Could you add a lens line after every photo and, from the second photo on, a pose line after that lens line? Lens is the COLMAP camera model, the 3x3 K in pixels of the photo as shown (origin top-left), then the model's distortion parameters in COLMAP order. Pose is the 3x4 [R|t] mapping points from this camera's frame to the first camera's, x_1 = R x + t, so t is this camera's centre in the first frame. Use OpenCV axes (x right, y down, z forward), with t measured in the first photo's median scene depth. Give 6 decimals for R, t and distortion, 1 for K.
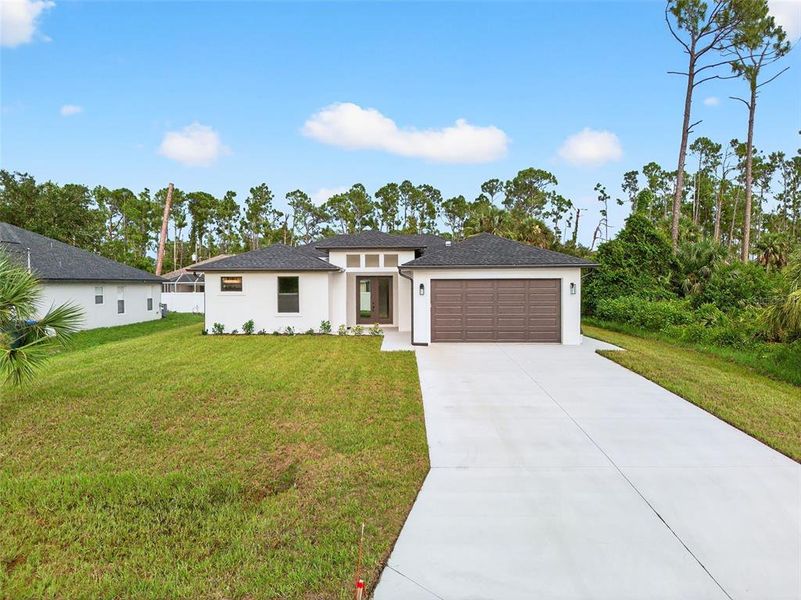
lens RADIAL K [[566.5, 0, 400.5], [0, 566.5, 300.0], [0, 0, 1]] dist [0.055746, -0.044190]
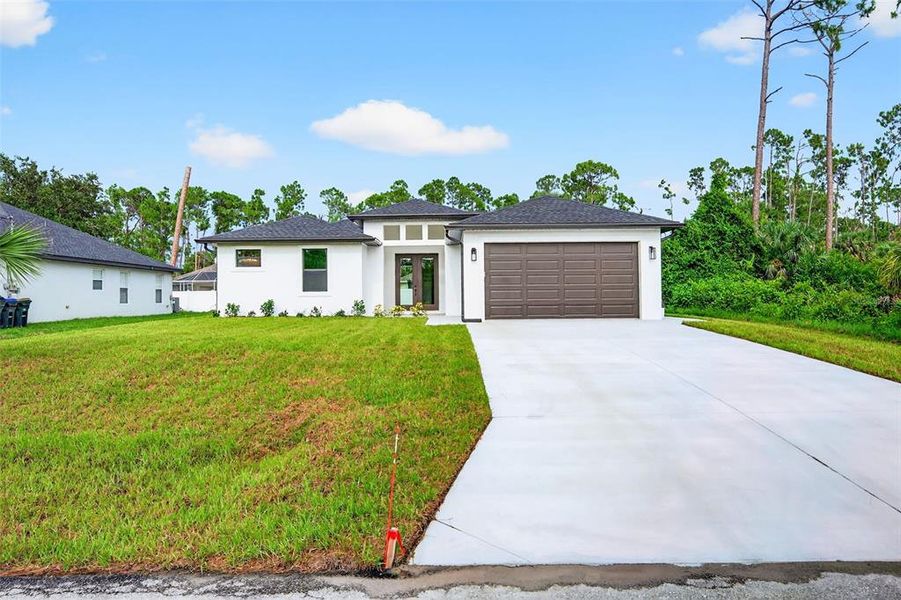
lens RADIAL K [[622.4, 0, 456.7], [0, 622.4, 287.6], [0, 0, 1]] dist [-0.002255, 0.001550]
pose [[0.999858, -0.004694, 0.016167, -0.001565], [0.005480, 0.998790, -0.048866, 0.045797], [-0.015918, 0.048948, 0.998674, 0.052191]]
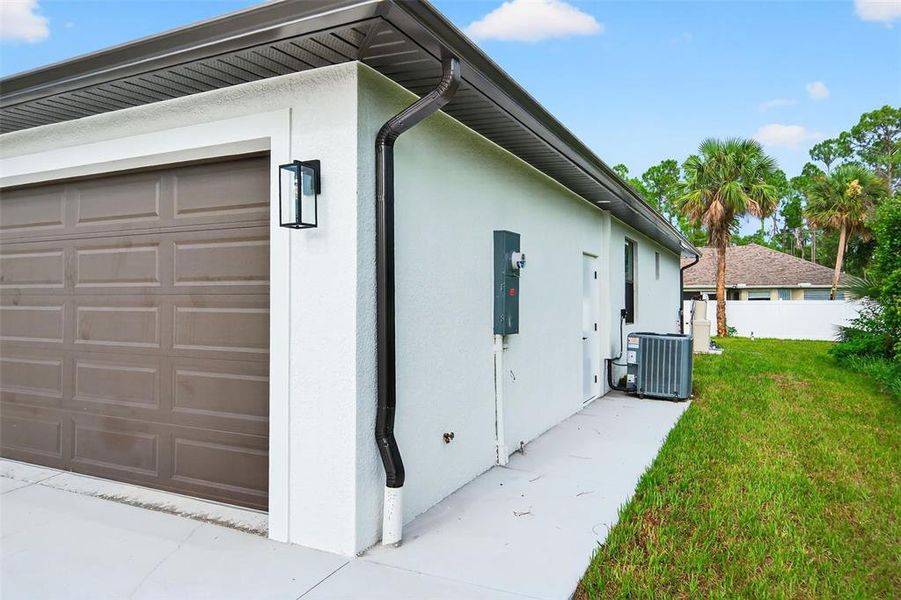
lens RADIAL K [[618.9, 0, 450.5], [0, 618.9, 300.0], [0, 0, 1]] dist [0.007370, -0.000410]
pose [[0.900860, 0.001717, -0.434107, 0.253590], [-0.016469, 0.999407, -0.030224, 0.008782], [0.433798, 0.034376, 0.900354, 0.523987]]
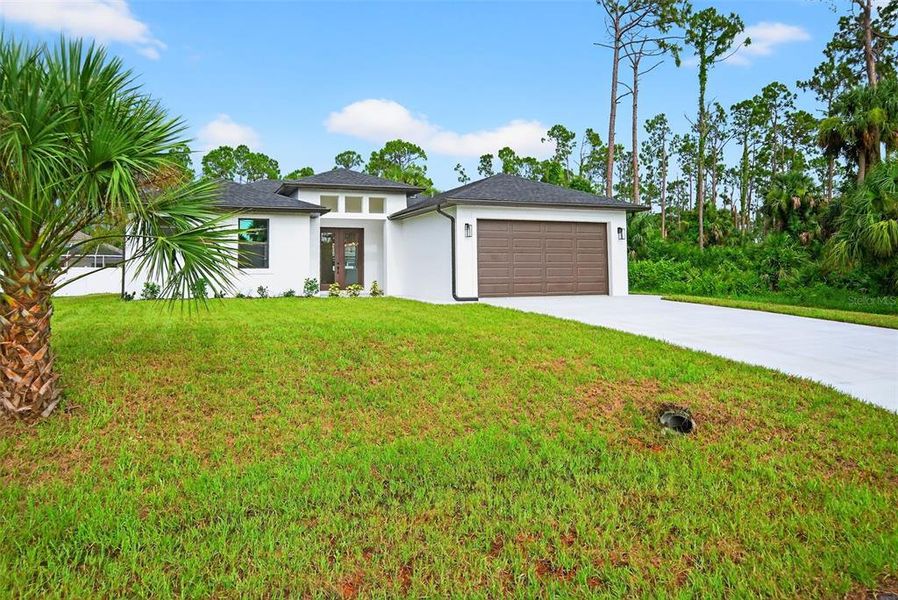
lens RADIAL K [[636.6, 0, 468.4], [0, 636.6, 243.2], [0, 0, 1]] dist [-0.004437, -0.000249]
pose [[0.914130, 0.015775, 0.405115, -0.201567], [0.018918, 0.996495, -0.081490, 0.044819], [-0.404980, 0.082157, 0.910627, 0.108074]]
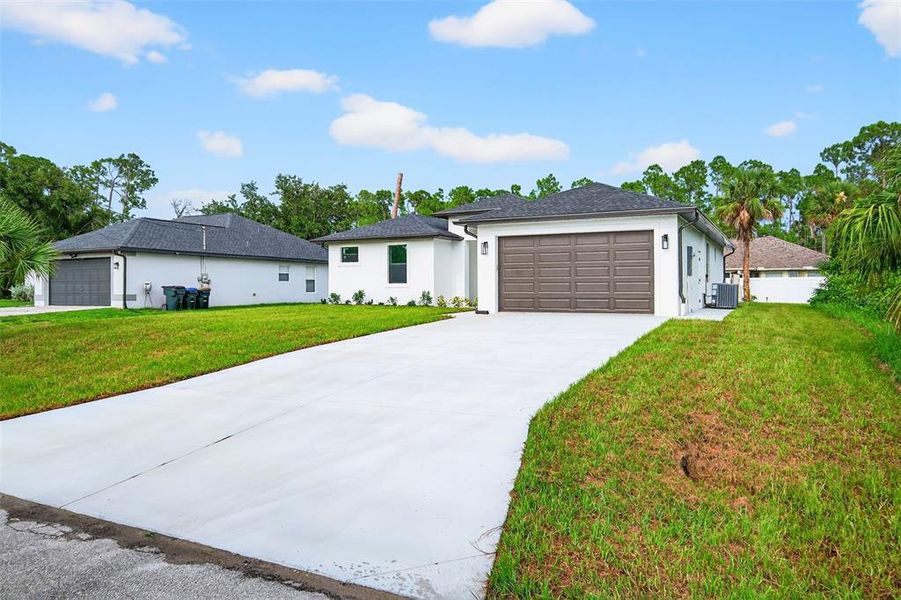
lens RADIAL K [[622.4, 0, 456.7], [0, 622.4, 287.6], [0, 0, 1]] dist [-0.002255, 0.001550]
pose [[0.893006, 0.001138, -0.450043, 0.261799], [-0.015793, 0.999460, -0.028809, 0.042148], [0.449767, 0.032834, 0.892542, 0.084222]]
